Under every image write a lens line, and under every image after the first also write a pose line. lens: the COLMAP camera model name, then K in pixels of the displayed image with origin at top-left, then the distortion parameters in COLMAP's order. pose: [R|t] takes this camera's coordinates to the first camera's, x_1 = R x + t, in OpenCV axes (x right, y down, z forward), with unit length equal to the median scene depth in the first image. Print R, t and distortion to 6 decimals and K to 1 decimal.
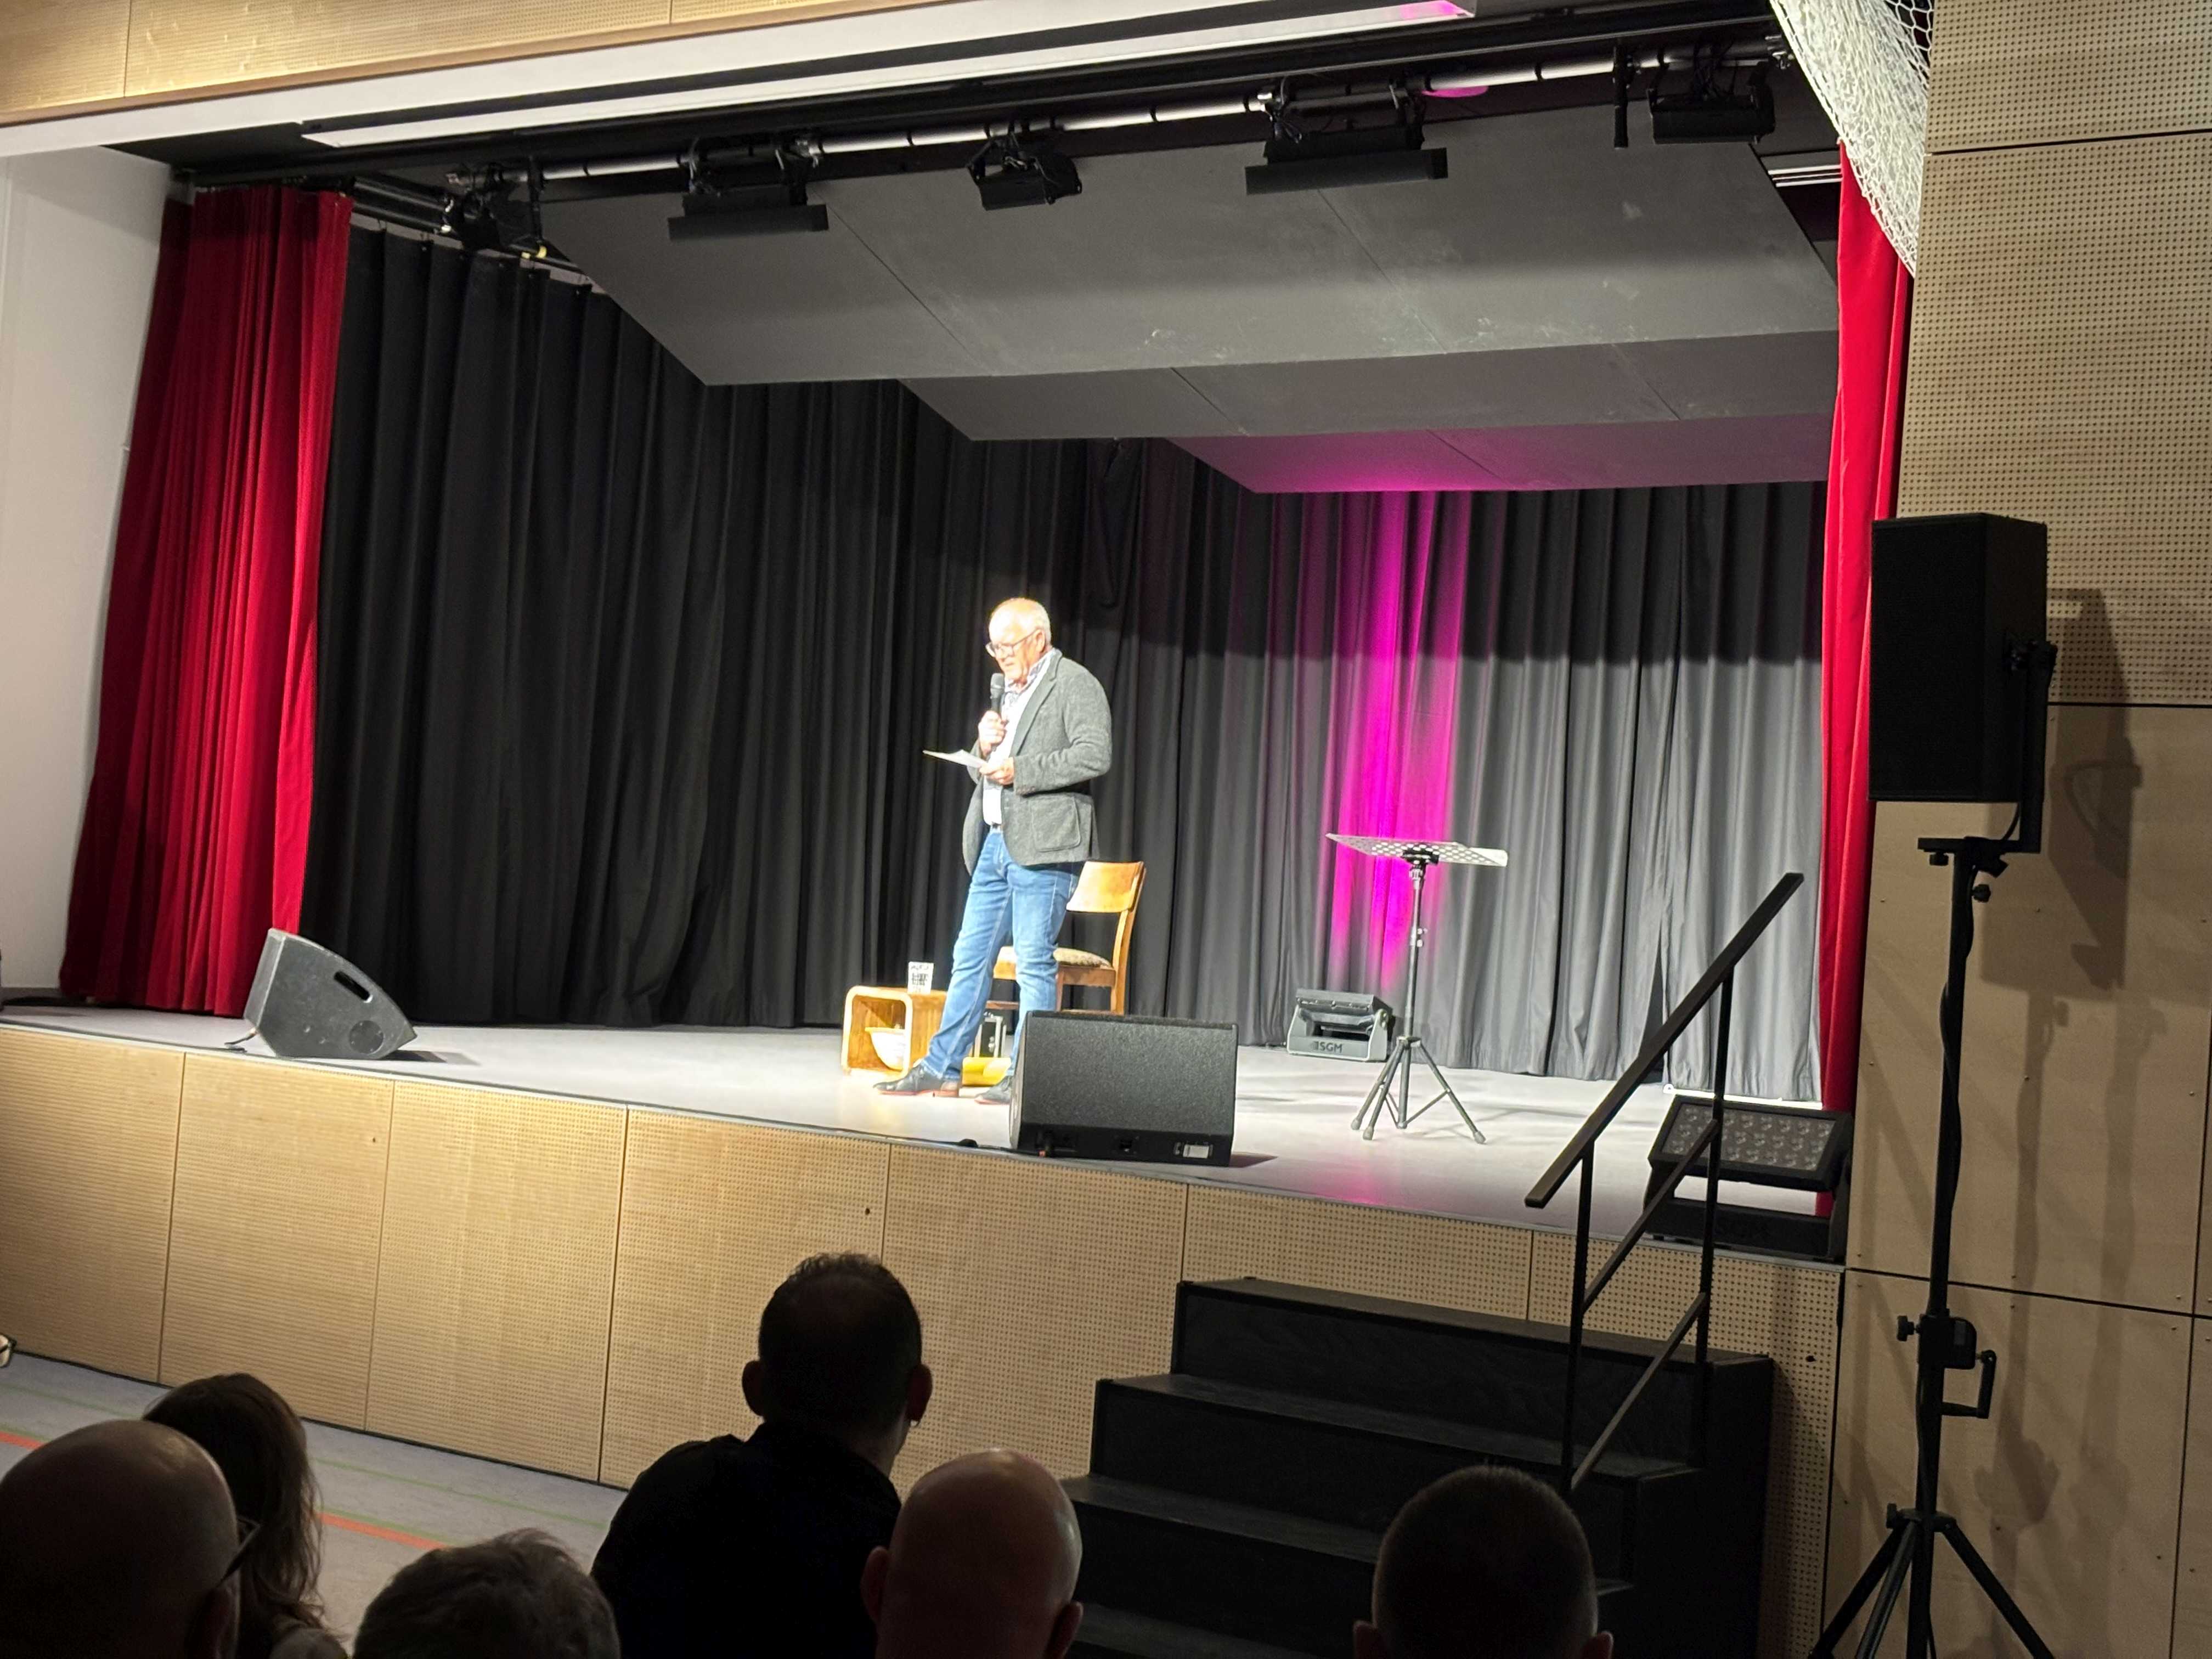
lens RADIAL K [[3291.6, 0, 1112.8], [0, 3291.6, 849.0], [0, 0, 1]] dist [0.263737, -0.953534]
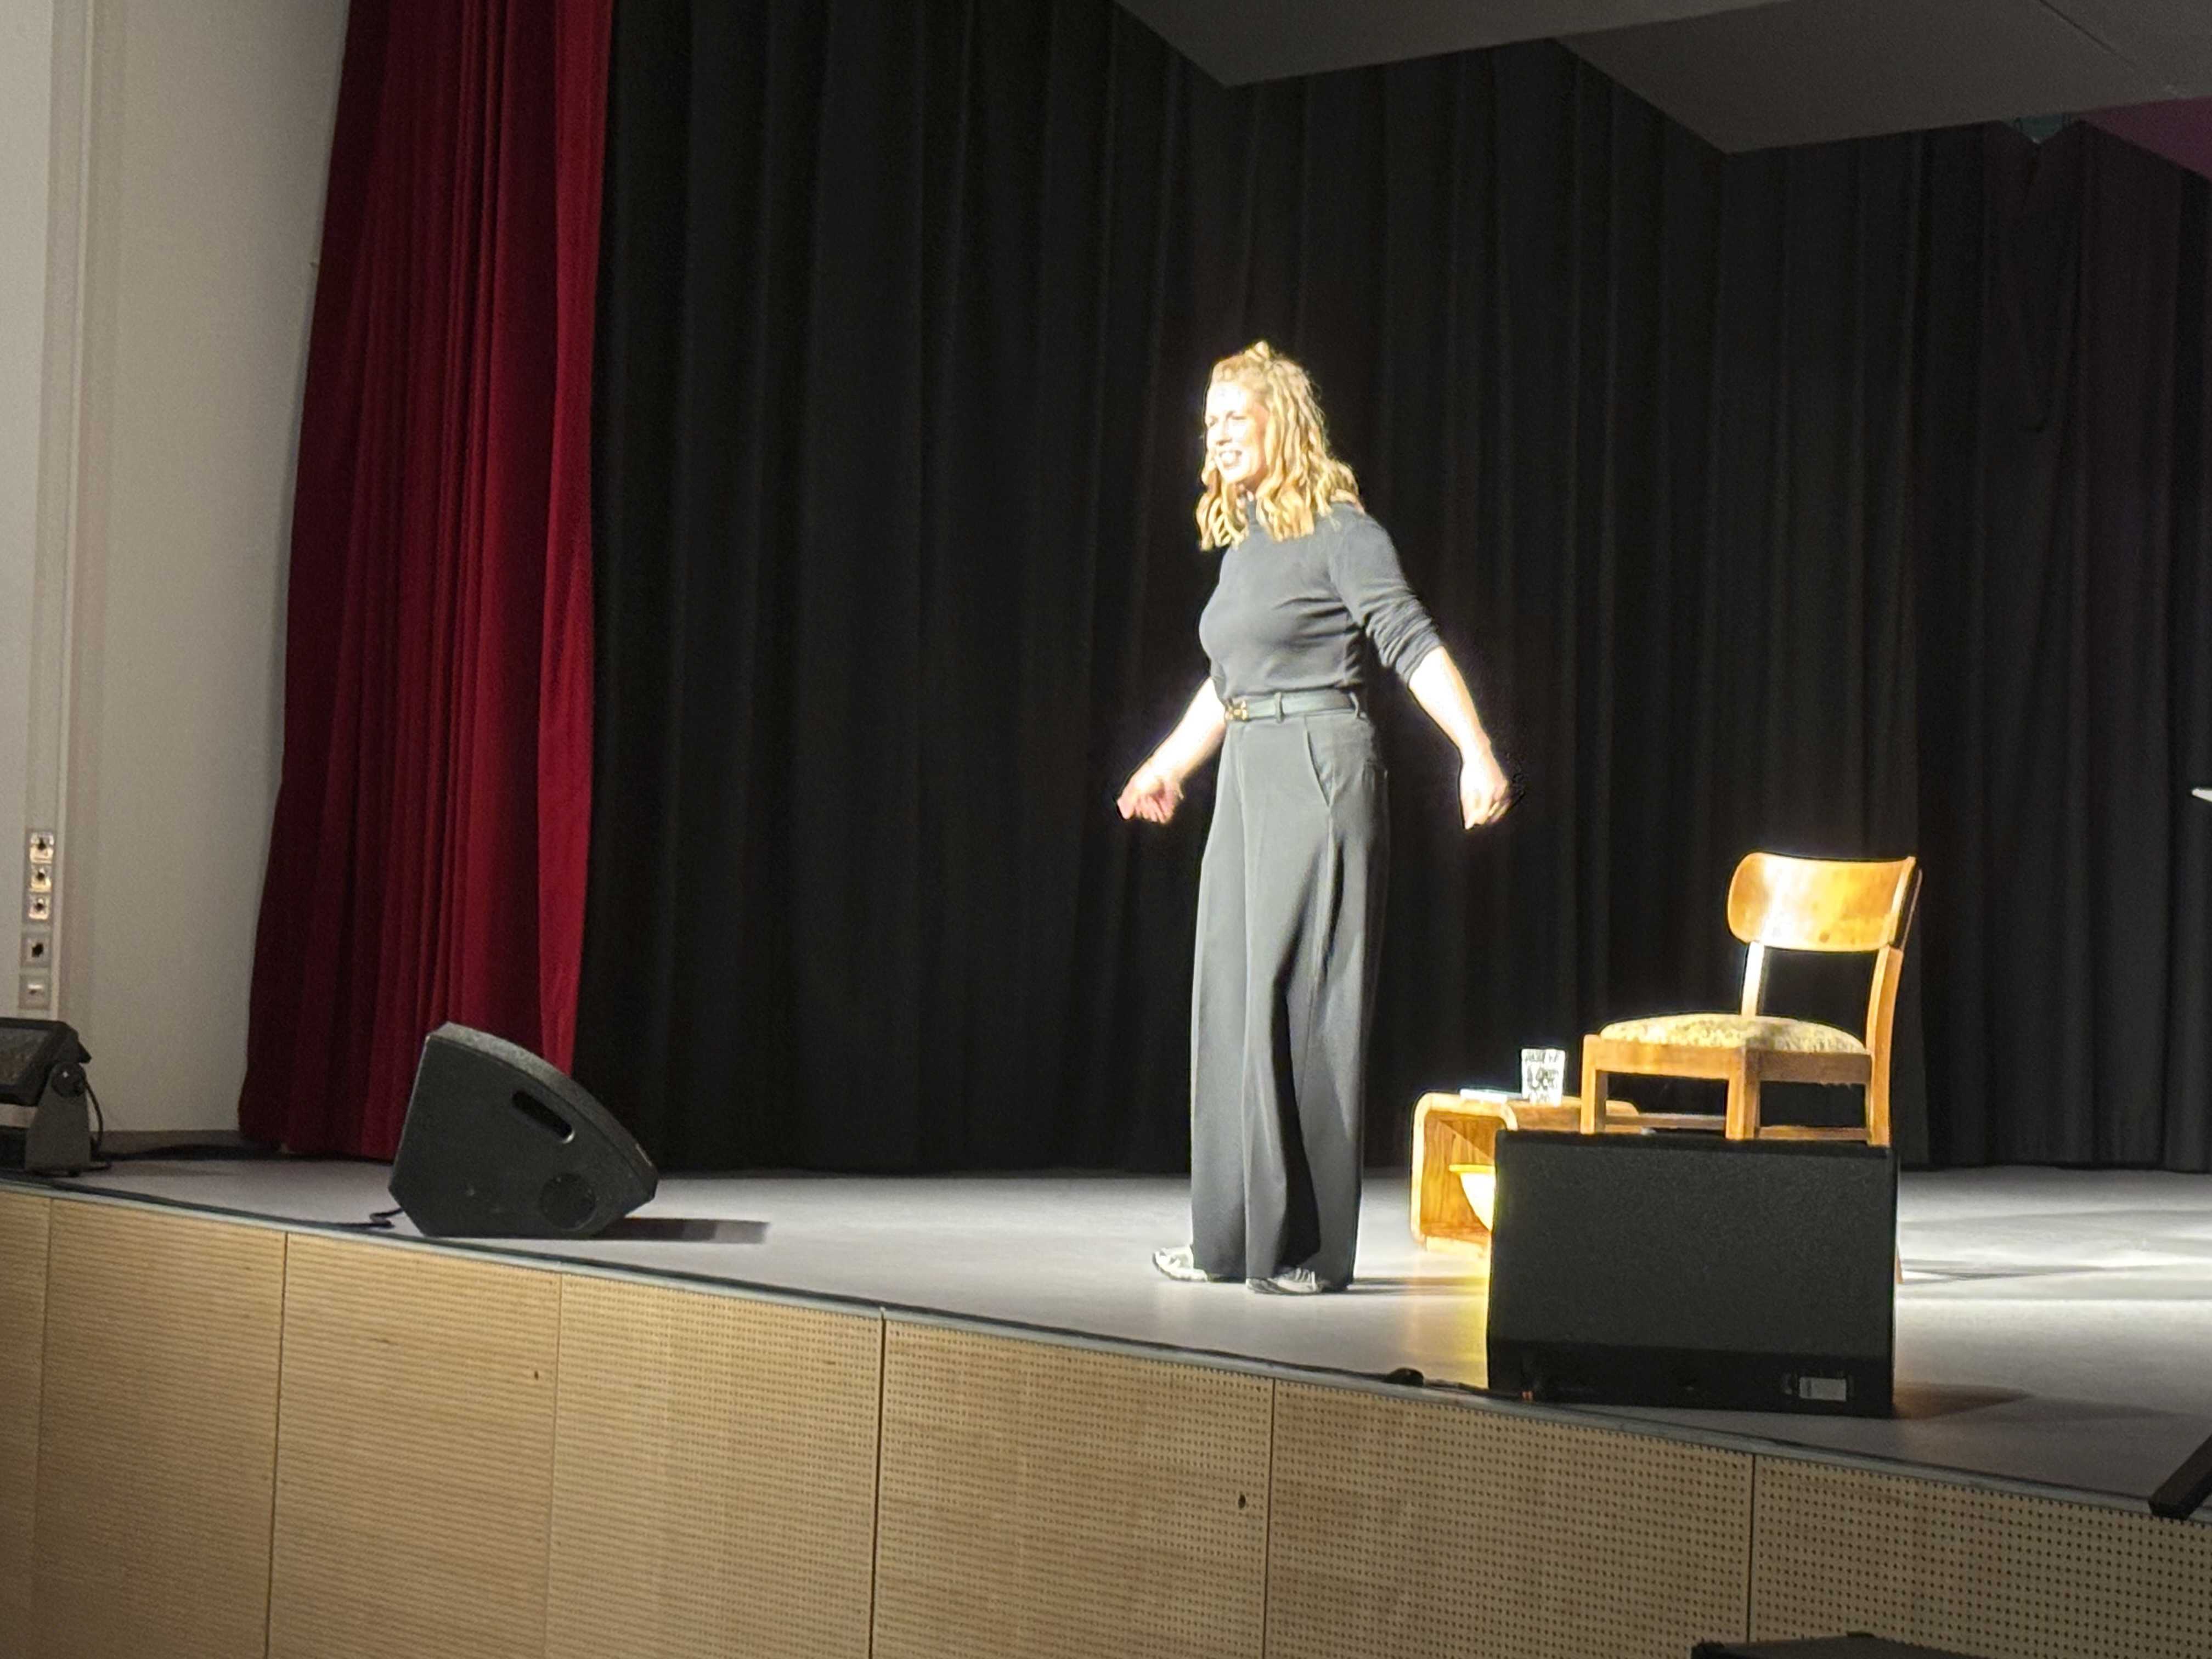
lens RADIAL K [[5030.0, 0, 1167.9], [0, 5030.0, 830.3], [0, 0, 1]] dist [0.214286, -0.052503]
pose [[0.968065, -0.038976, -0.247651, 0.107038], [0.035997, 0.999215, -0.016550, 0.009469], [0.248102, 0.007107, 0.968708, 0.152453]]
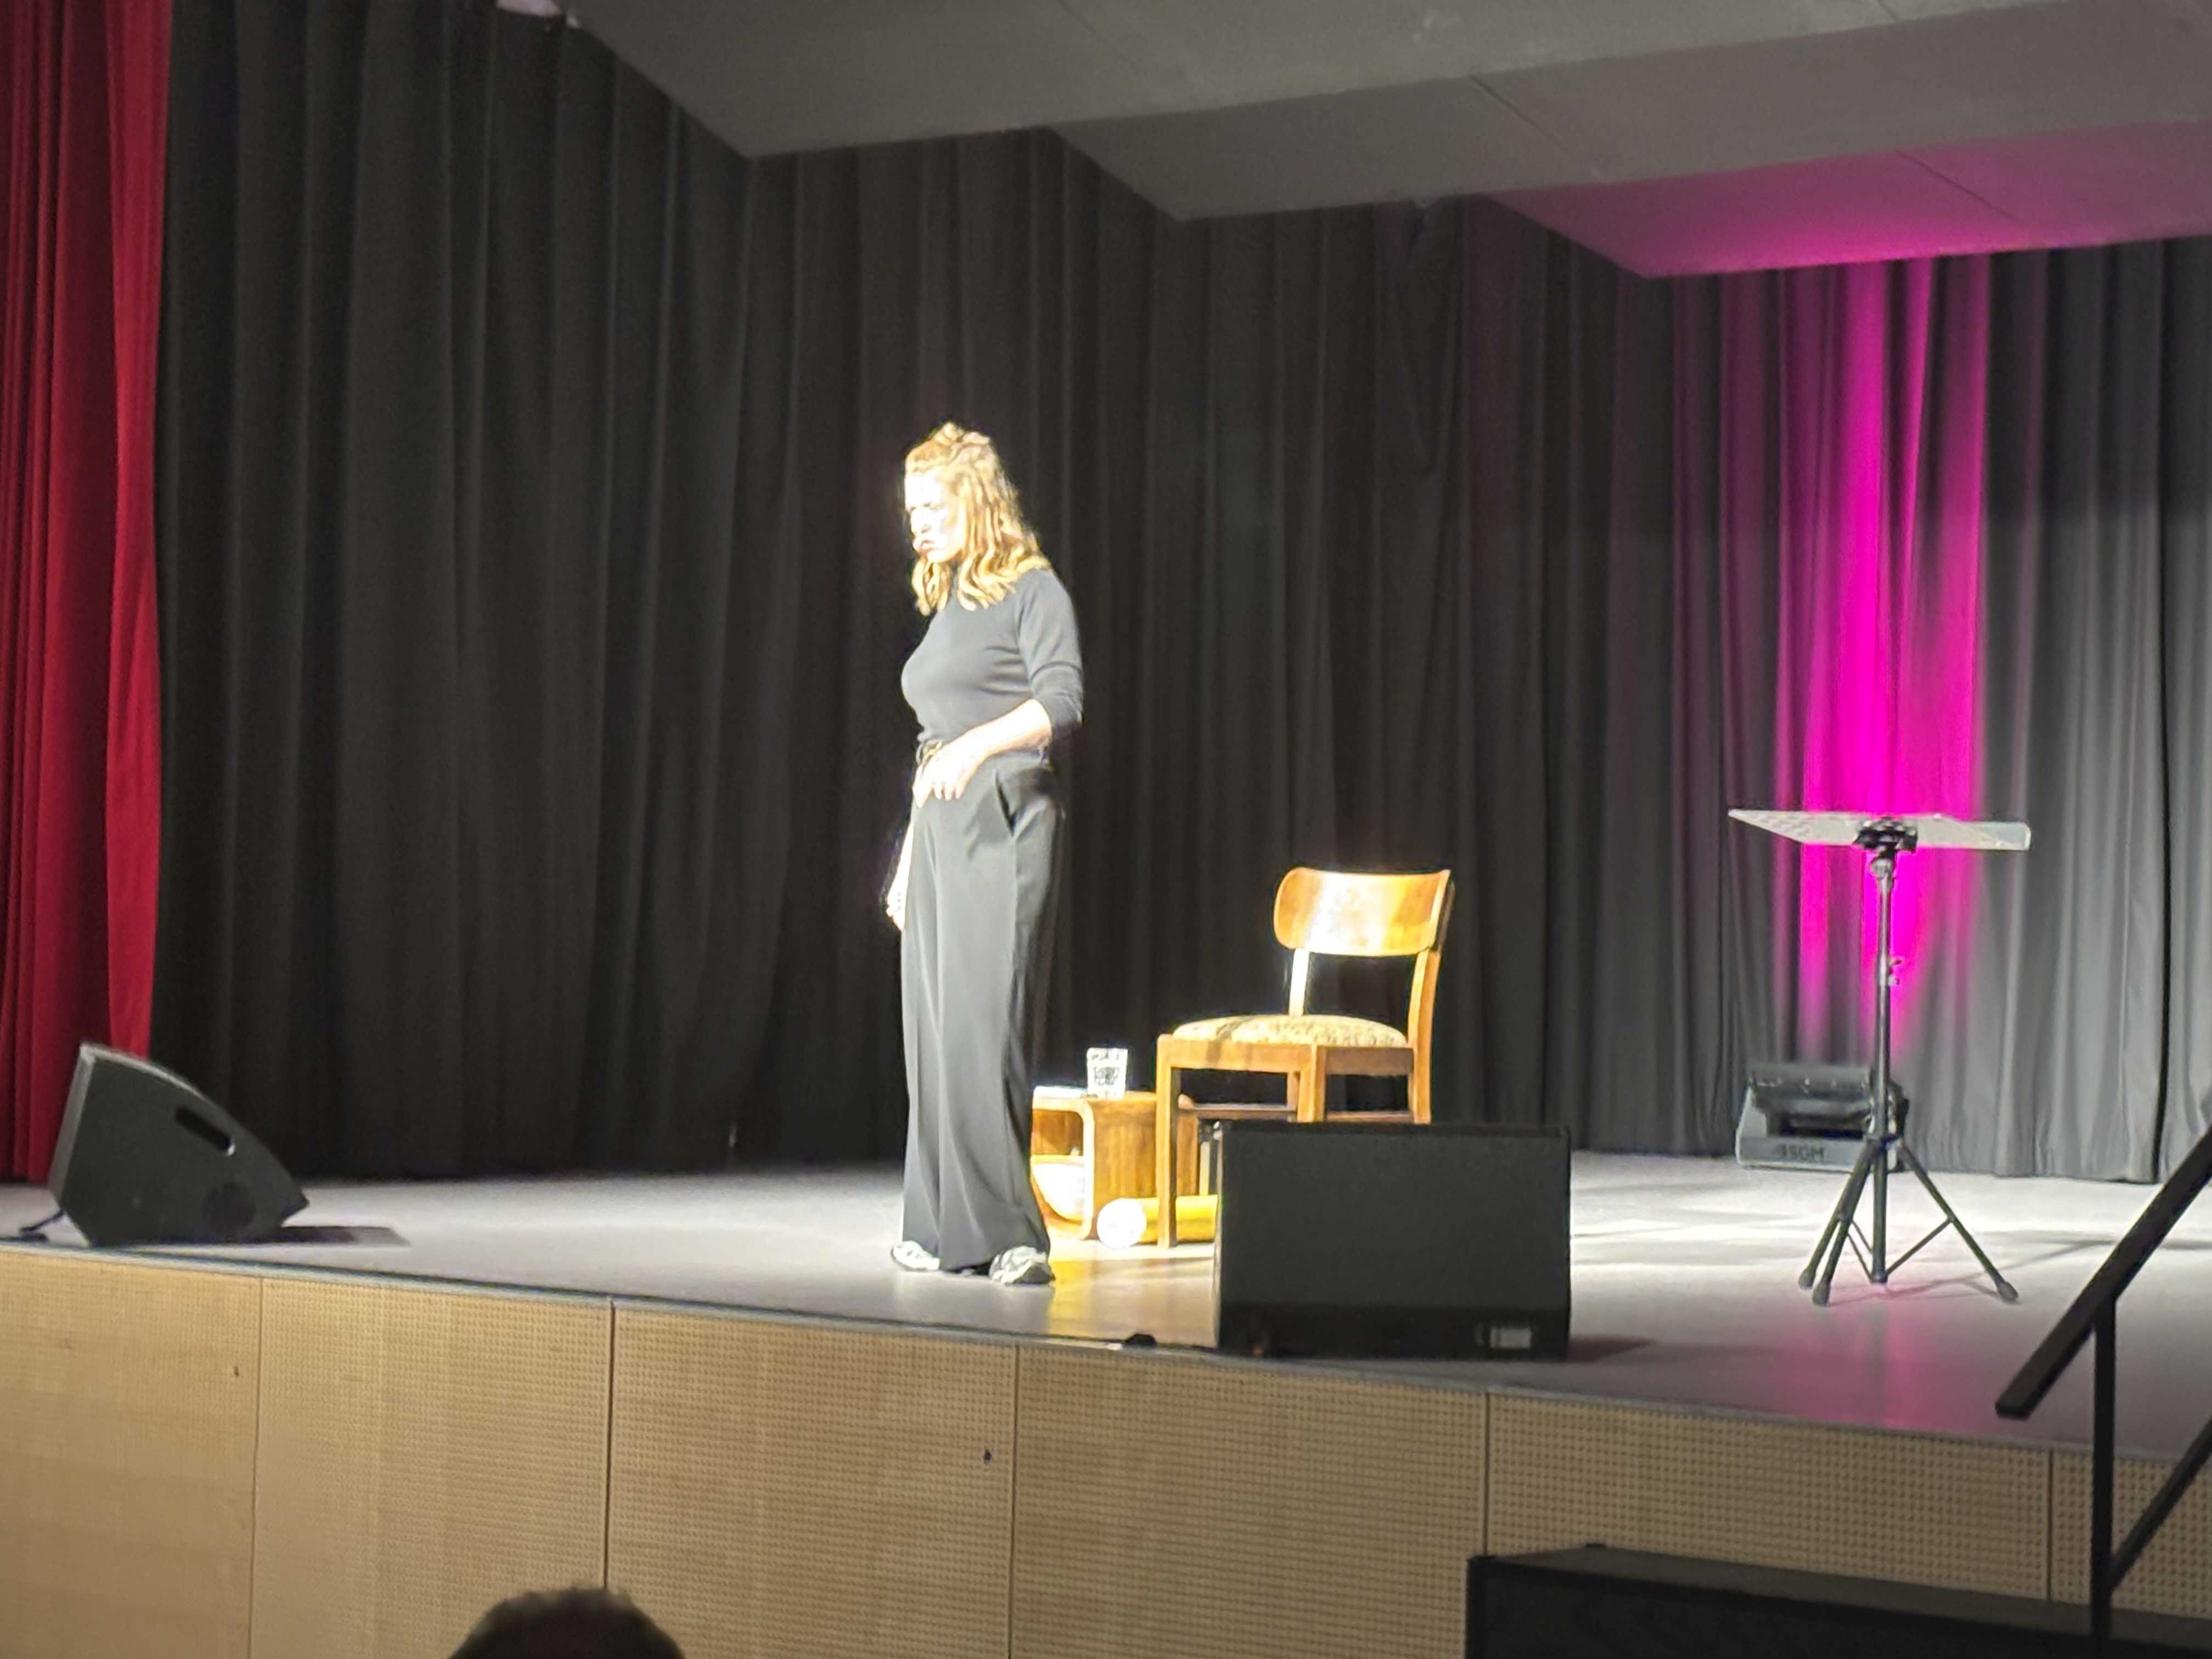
lens RADIAL K [[5030.0, 0, 1167.9], [0, 5030.0, 830.3], [0, 0, 1]] dist [0.214286, -0.052503]
pose [[0.995745, -0.051225, -0.076606, 0.032071], [0.050683, 0.998674, -0.009001, 0.002185], [0.076966, 0.005080, 0.997021, 0.050322]]
